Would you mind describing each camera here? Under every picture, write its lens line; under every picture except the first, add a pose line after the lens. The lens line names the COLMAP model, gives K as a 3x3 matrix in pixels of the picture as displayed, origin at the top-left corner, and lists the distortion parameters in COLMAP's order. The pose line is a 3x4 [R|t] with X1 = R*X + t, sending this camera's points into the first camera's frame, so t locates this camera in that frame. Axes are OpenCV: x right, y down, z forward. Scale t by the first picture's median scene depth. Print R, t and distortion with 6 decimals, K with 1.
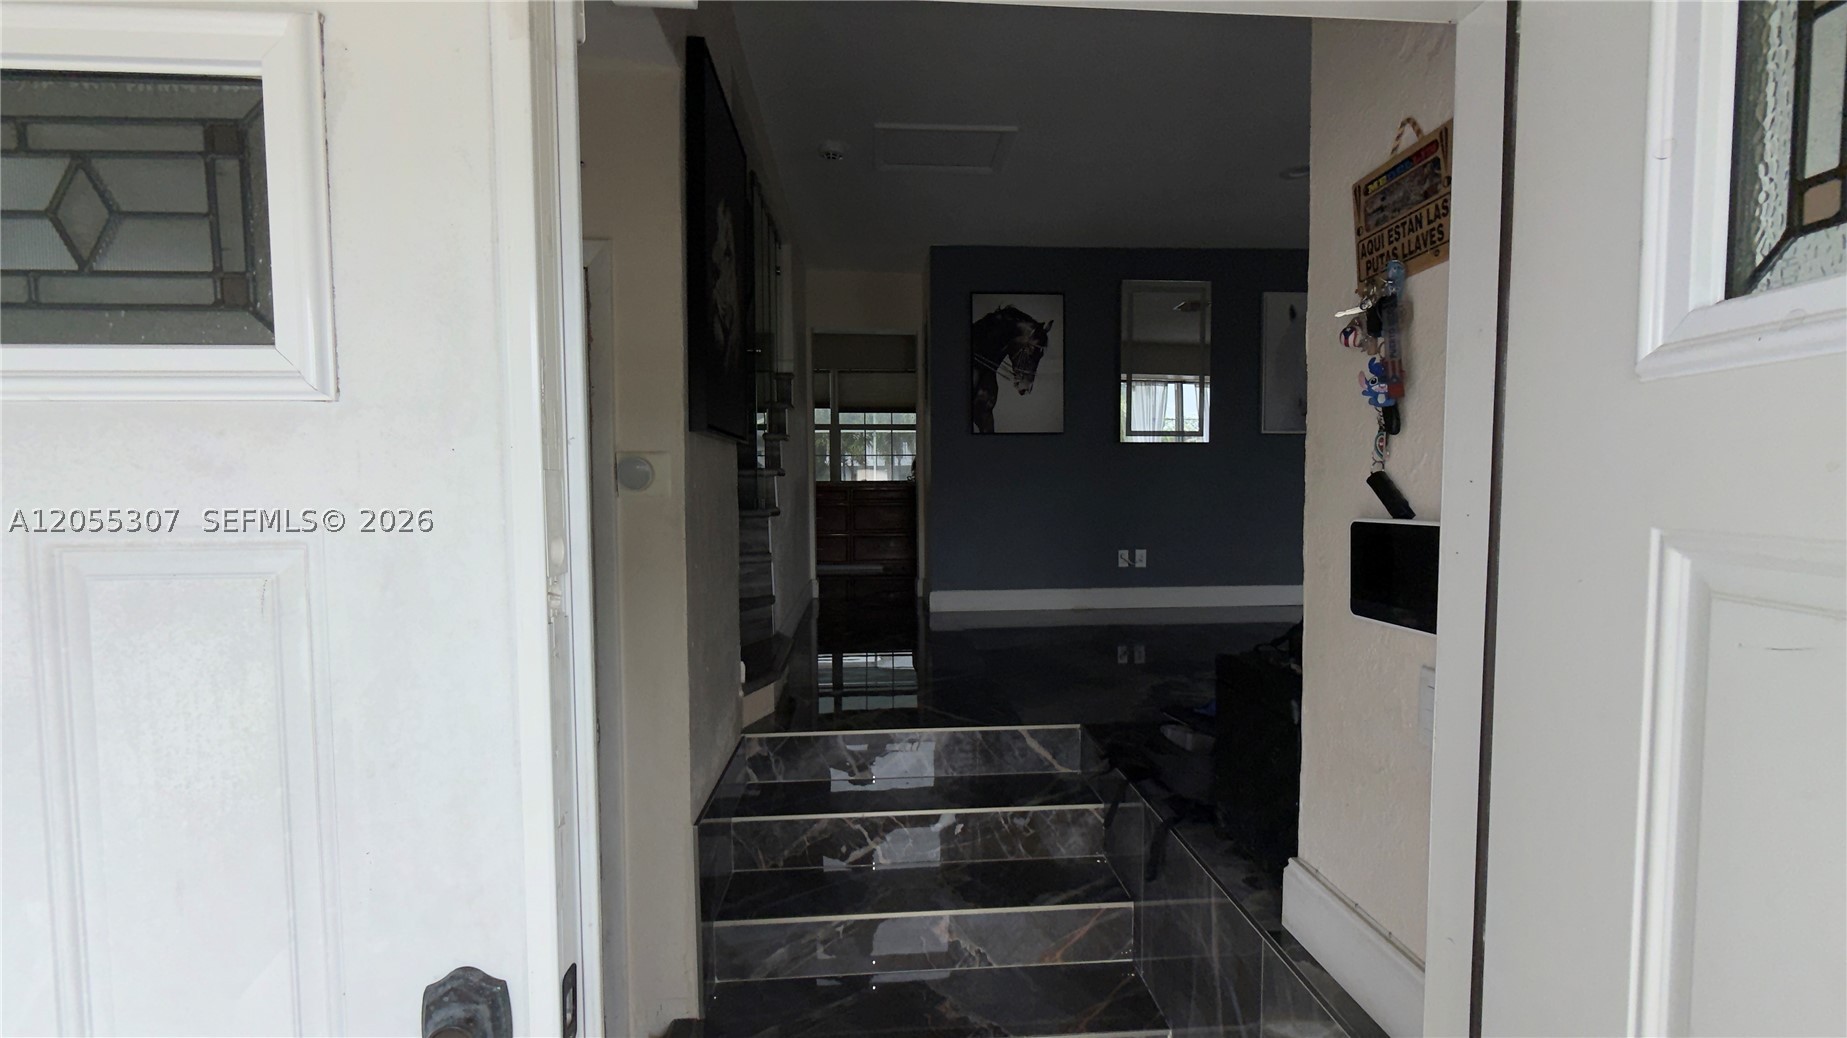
lens RADIAL K [[742.0, 0, 923.5], [0, 742.0, 519.0], [0, 0, 1]] dist [0.009138, -0.005246]
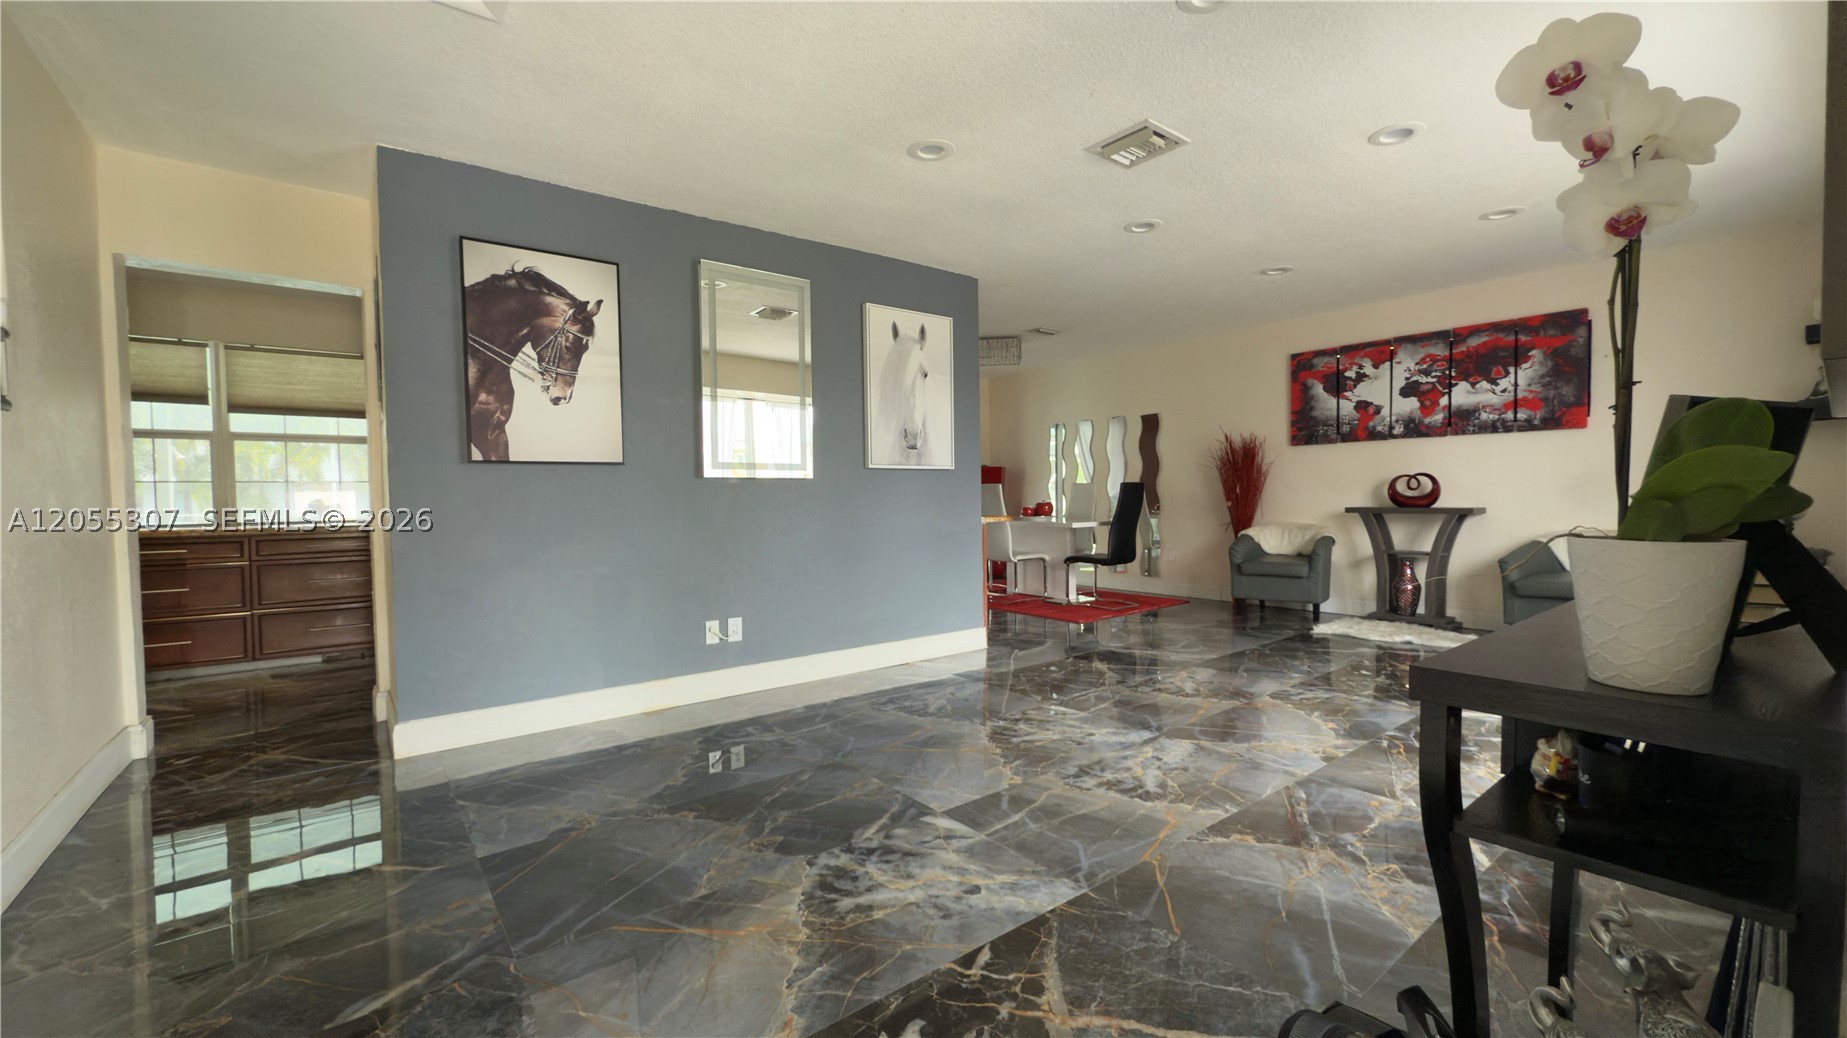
lens RADIAL K [[742.0, 0, 923.5], [0, 742.0, 519.0], [0, 0, 1]] dist [0.009138, -0.005246]
pose [[0.832543, -0.023046, 0.553480, 0.035717], [0.034419, 0.999356, -0.010161, -0.046270], [-0.552890, 0.027510, 0.832800, 0.261660]]
